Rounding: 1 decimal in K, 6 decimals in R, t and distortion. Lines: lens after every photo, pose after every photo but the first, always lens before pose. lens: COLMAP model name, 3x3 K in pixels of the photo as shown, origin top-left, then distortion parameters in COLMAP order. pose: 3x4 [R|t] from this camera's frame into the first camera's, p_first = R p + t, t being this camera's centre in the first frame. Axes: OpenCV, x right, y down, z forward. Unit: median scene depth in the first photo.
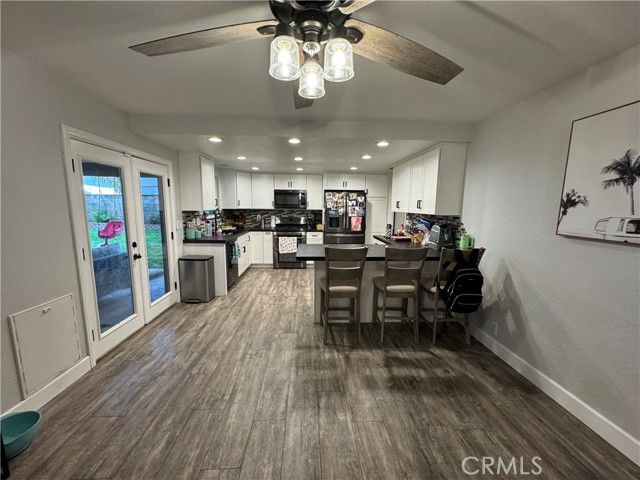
lens RADIAL K [[253.9, 0, 320.7], [0, 253.9, 241.3], [0, 0, 1]] dist [0.000640, 0.000563]
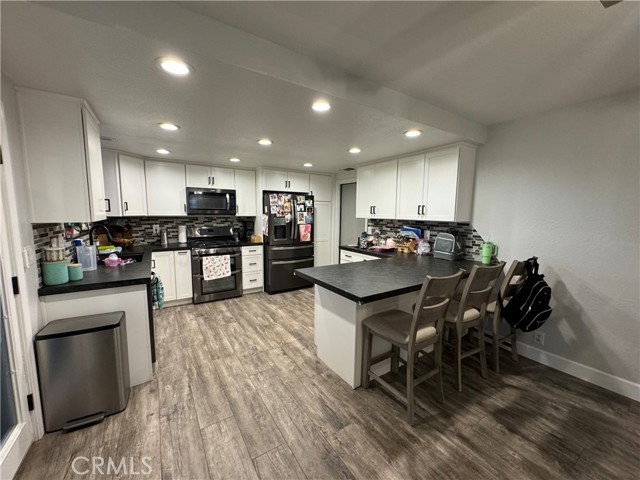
lens RADIAL K [[253.9, 0, 319.2], [0, 253.9, 241.0], [0, 0, 1]] dist [0.000640, 0.000563]
pose [[0.866309, -0.059250, 0.495982, -0.328720], [0.068844, 0.997627, -0.001069, -0.054176], [-0.494742, 0.035072, 0.868332, 0.368490]]
